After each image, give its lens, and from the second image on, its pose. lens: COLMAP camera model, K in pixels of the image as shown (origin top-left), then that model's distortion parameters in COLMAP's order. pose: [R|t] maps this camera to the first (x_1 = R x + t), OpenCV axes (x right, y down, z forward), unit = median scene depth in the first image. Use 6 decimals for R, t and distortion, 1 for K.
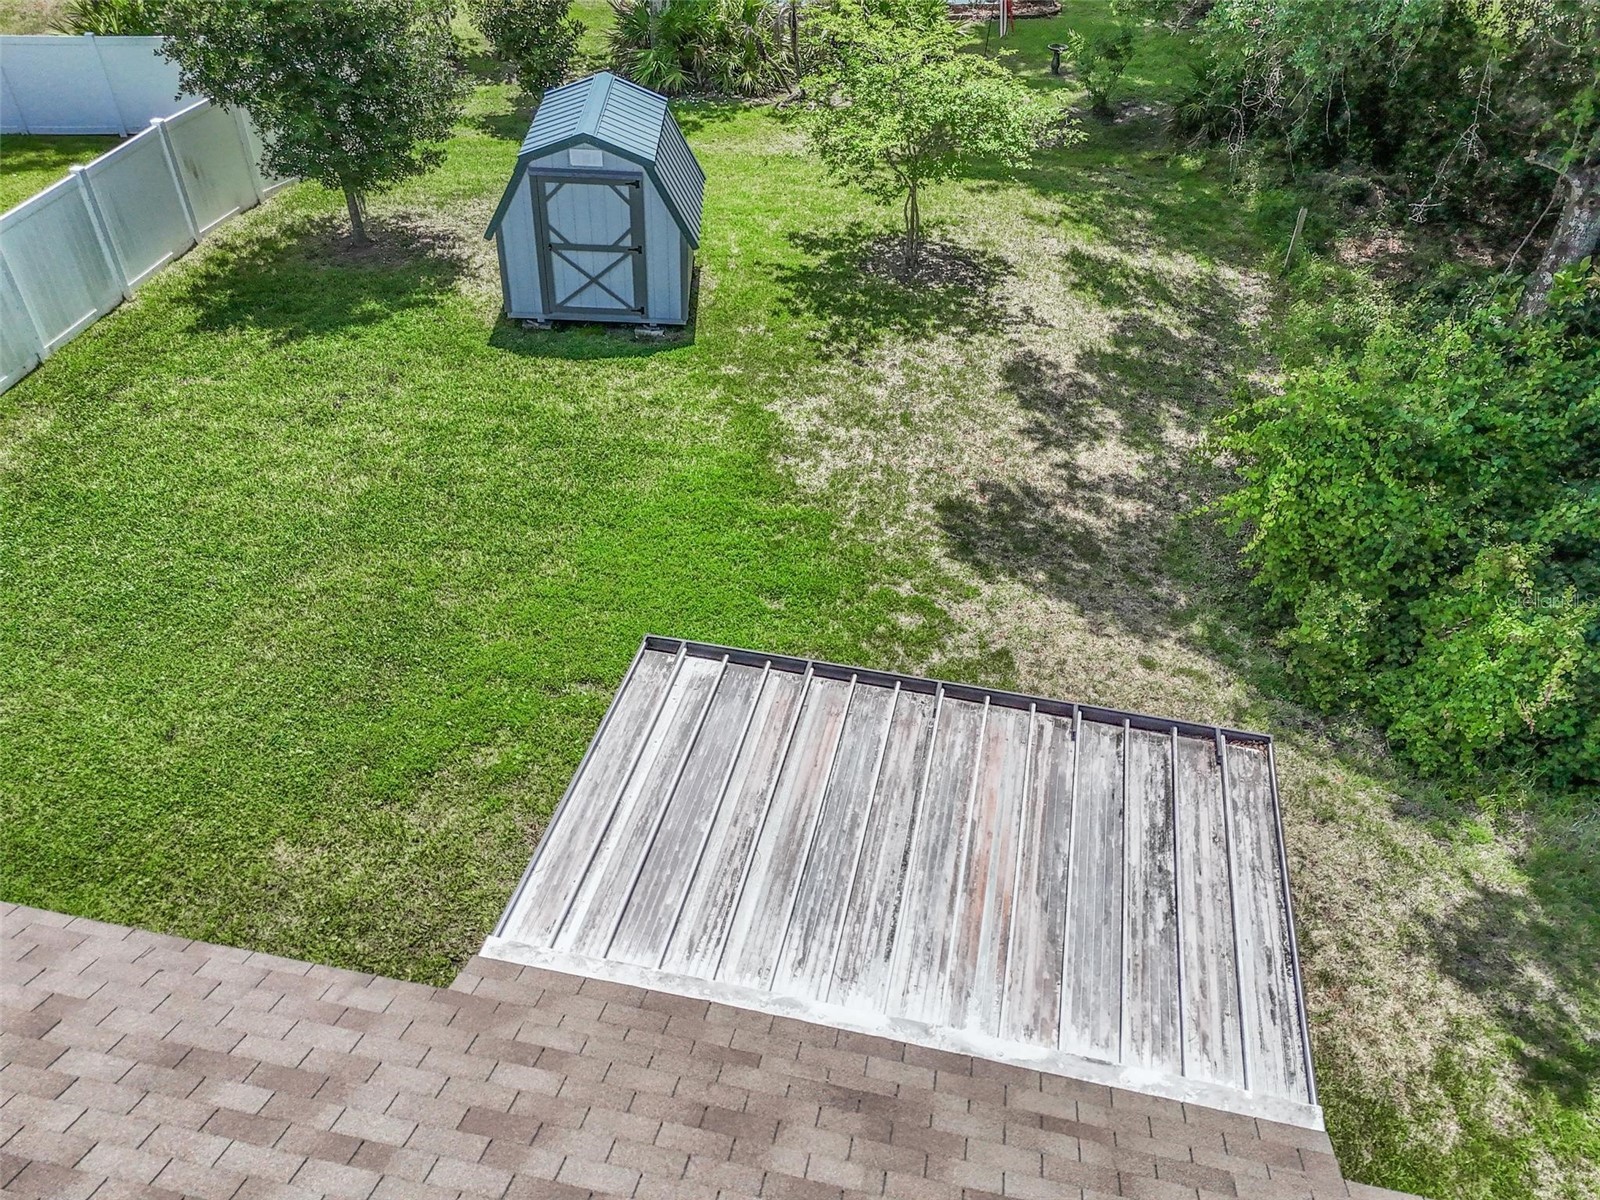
lens RADIAL K [[1154.3, 0, 800.0], [0, 1154.3, 600.0], [0, 0, 1]] dist [0.215220, -0.337178]
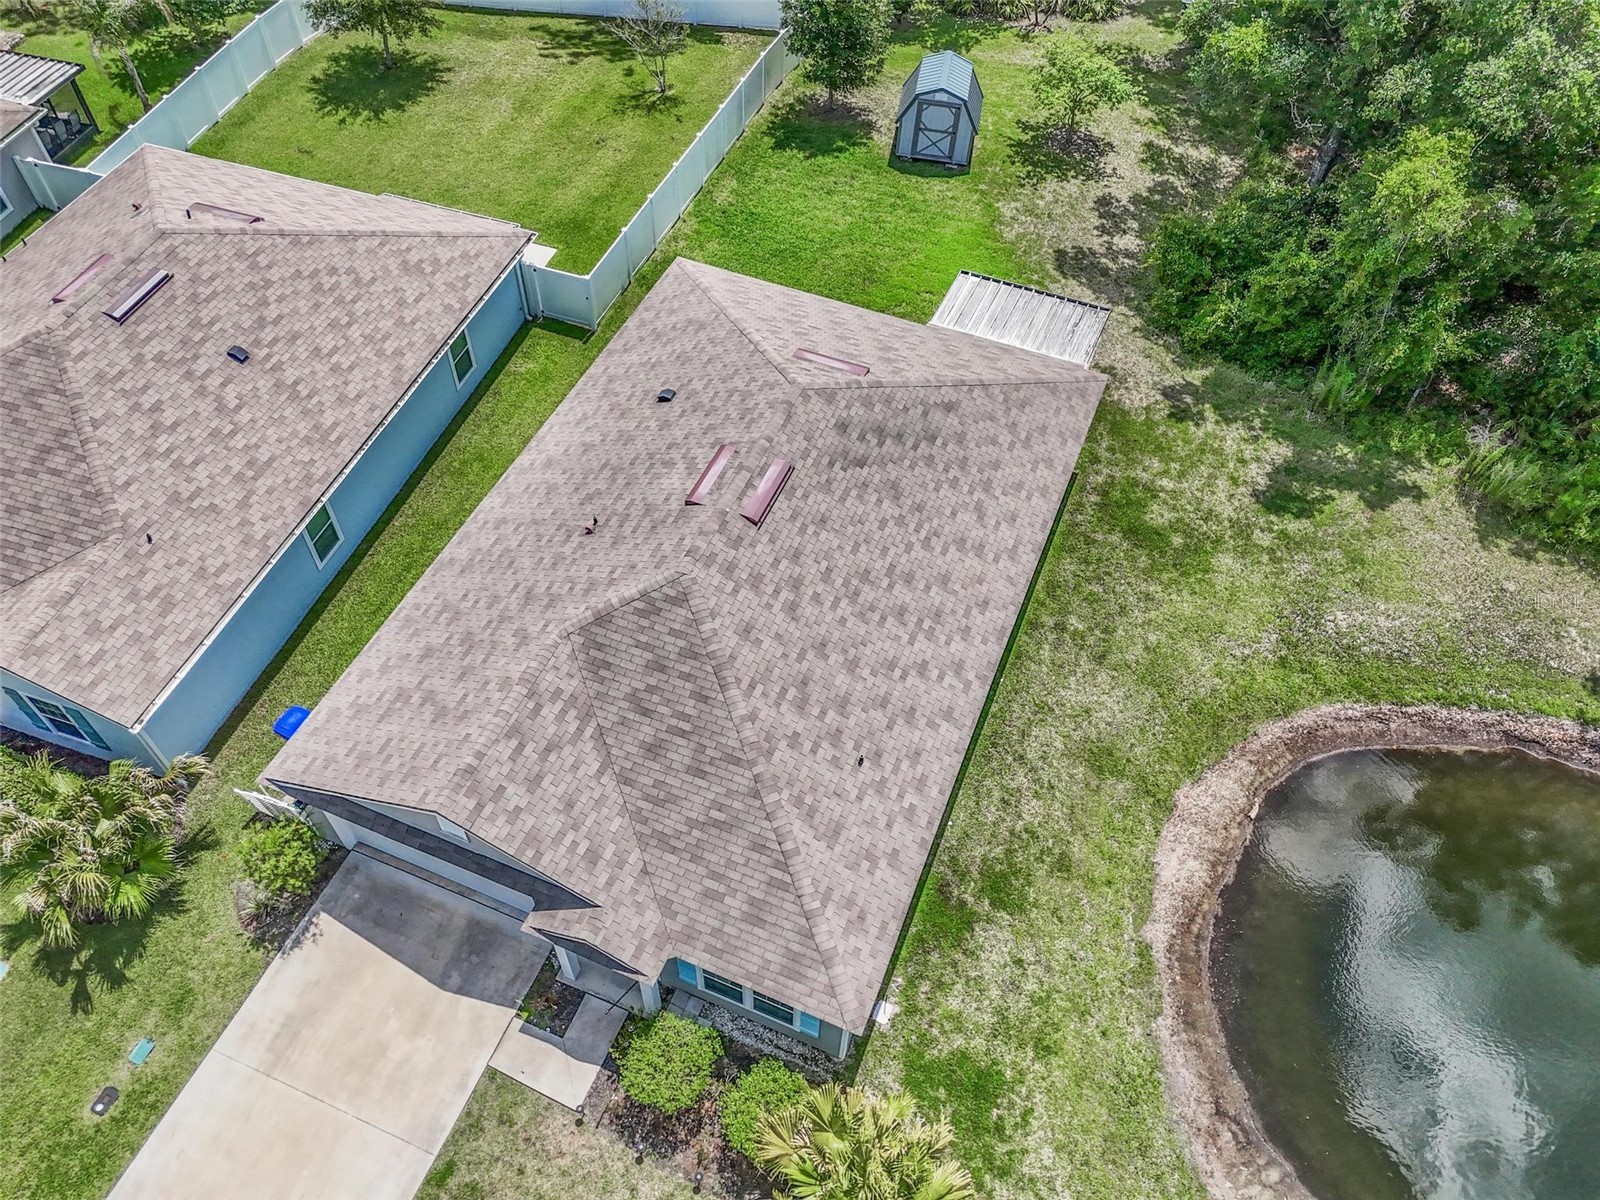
lens RADIAL K [[1185.5, 0, 796.4], [0, 1185.5, 594.7], [0, 0, 1]] dist [0.067010, -0.050229]
pose [[0.982006, 0.150817, -0.113657, -0.028784], [-0.127213, 0.973092, 0.192118, 0.205151], [0.139574, -0.174203, 0.974768, -1.653839]]
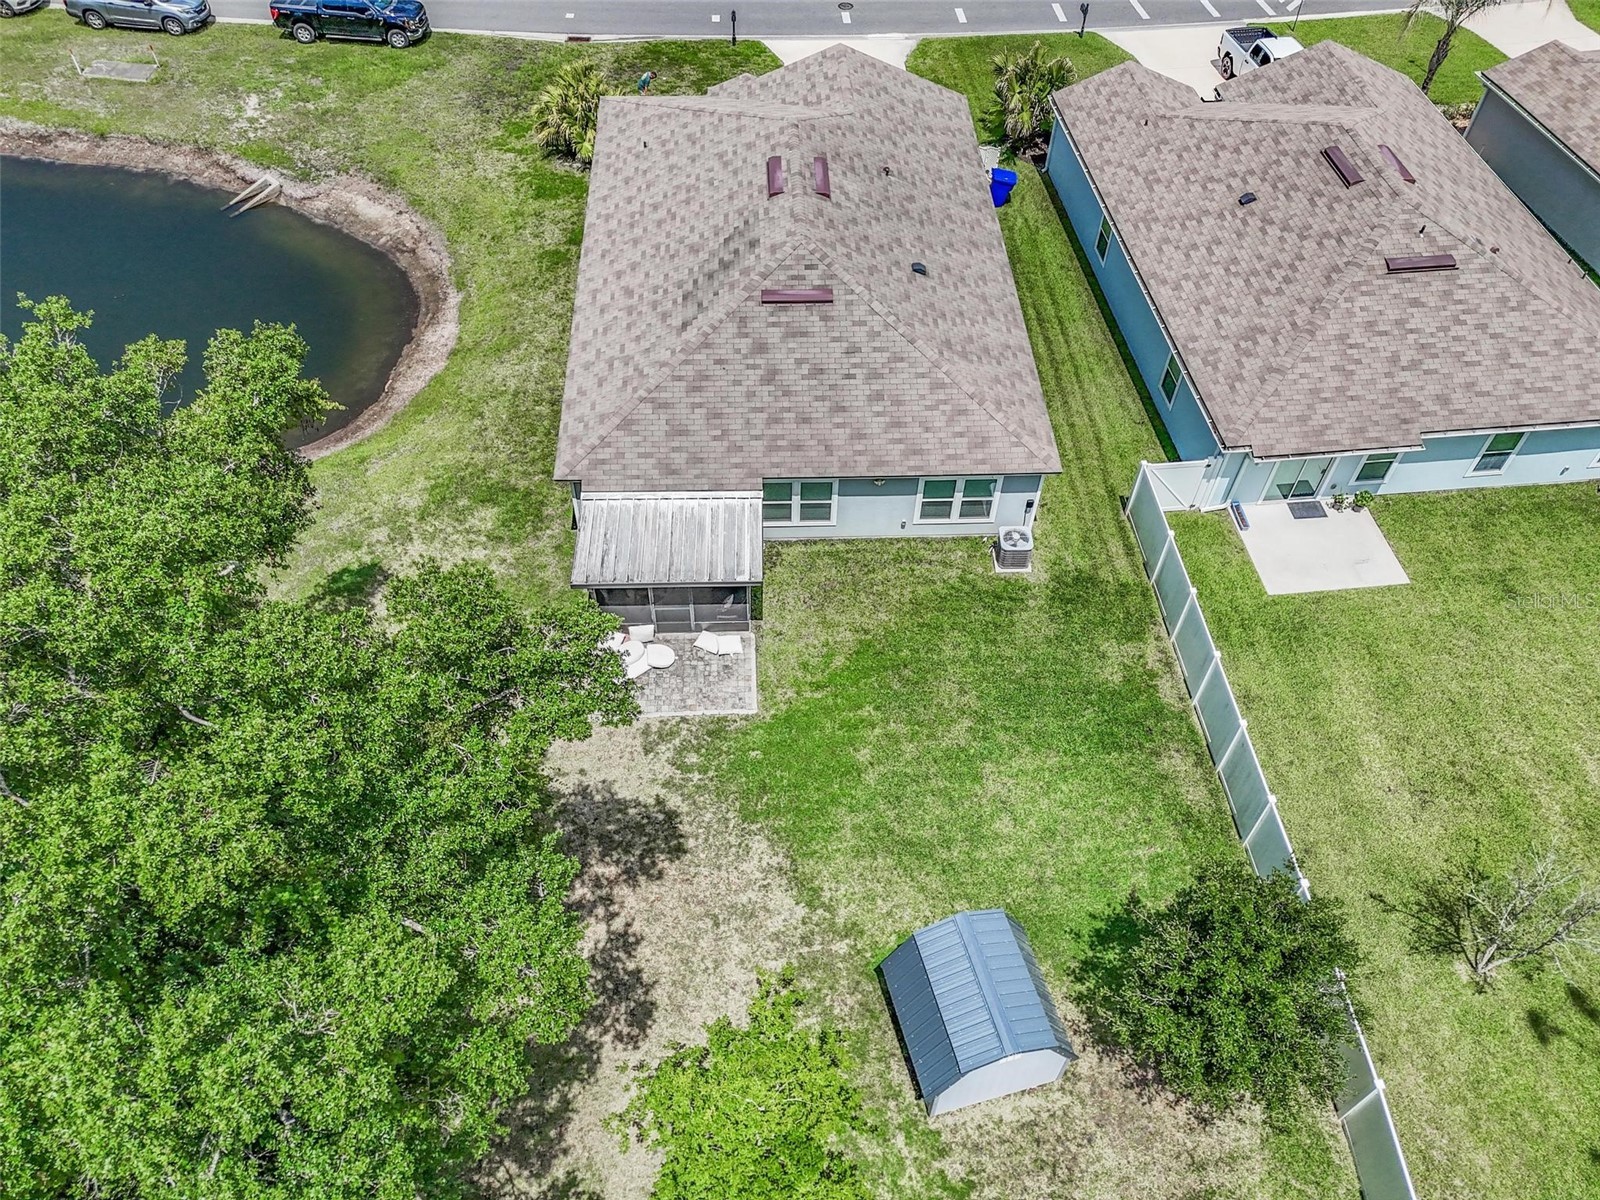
lens RADIAL K [[1185.5, 0, 796.4], [0, 1185.5, 594.7], [0, 0, 1]] dist [0.067010, -0.050229]
pose [[-0.969786, 0.162671, -0.181807, 0.190285], [-0.183166, 0.006729, 0.983059, -1.627925], [0.161139, 0.986657, 0.023271, 0.511643]]
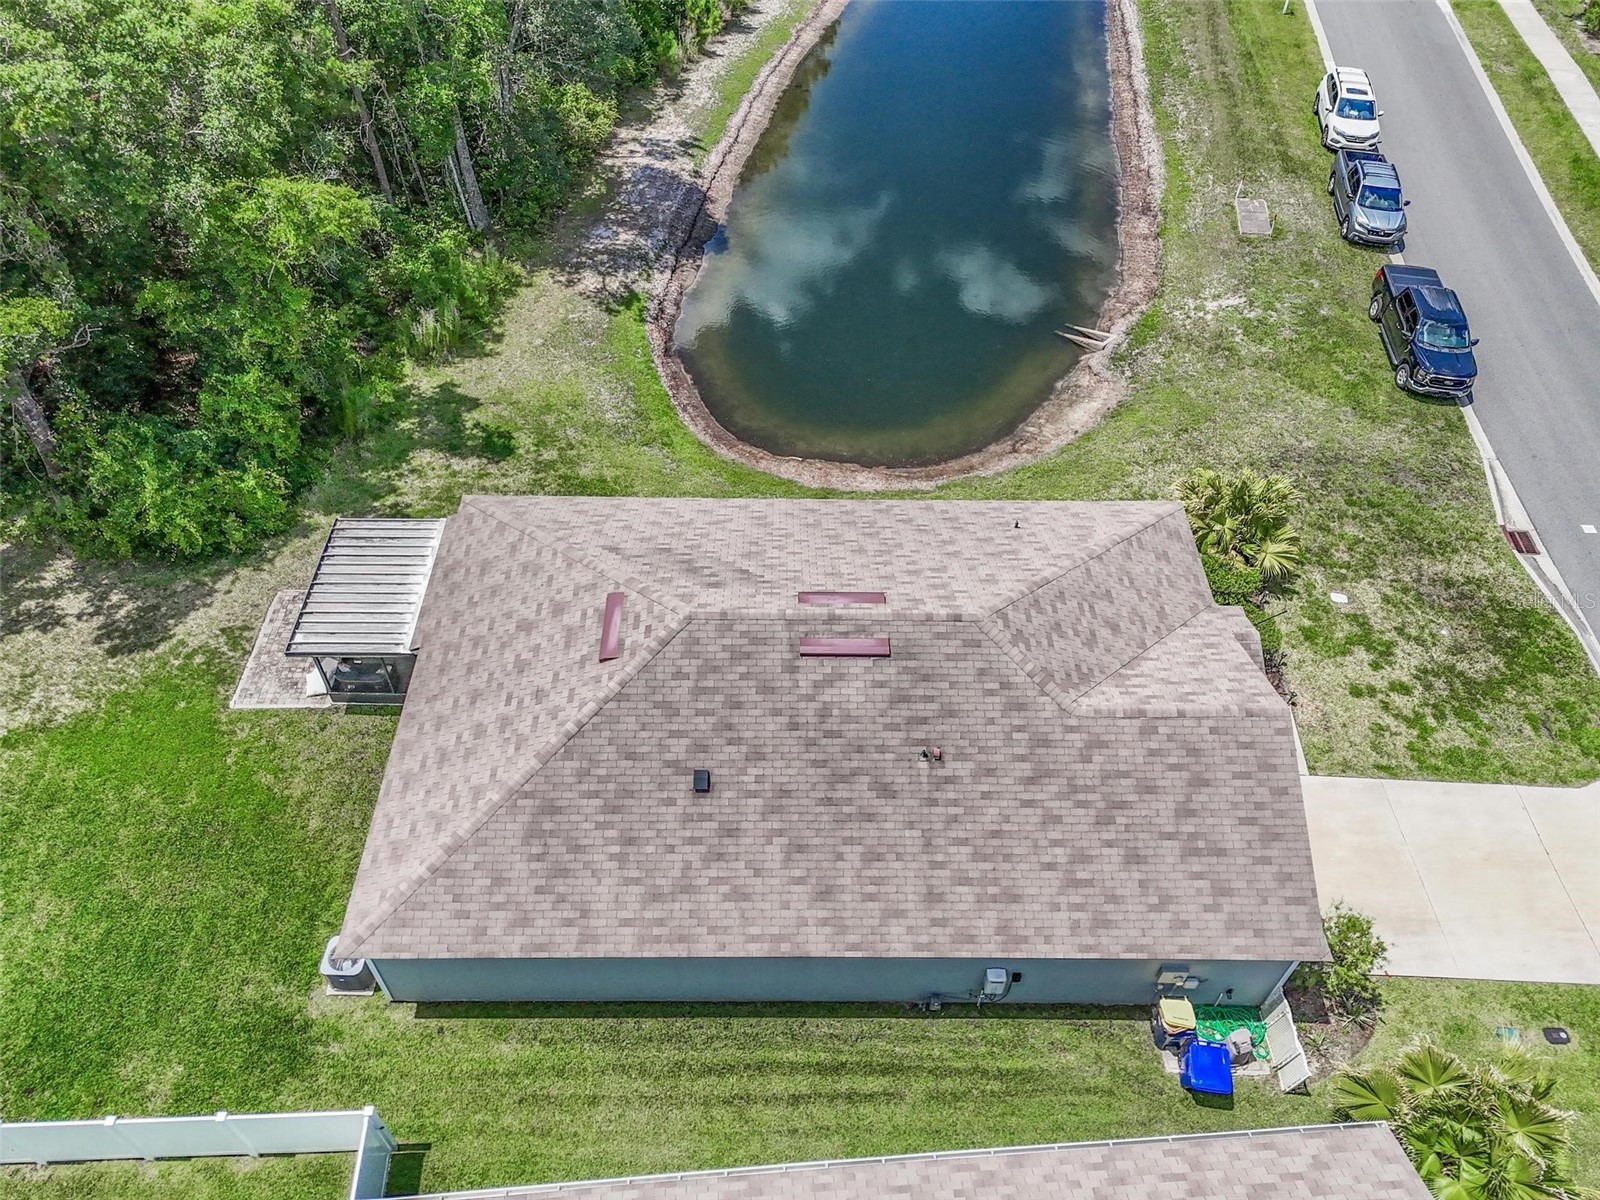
lens RADIAL K [[1185.5, 0, 796.4], [0, 1185.5, 594.7], [0, 0, 1]] dist [0.067010, -0.050229]
pose [[-0.207175, -0.736281, 0.644180, -1.228294], [0.619244, 0.411071, 0.668998, -0.690294], [-0.757374, 0.537504, 0.370774, -0.673207]]
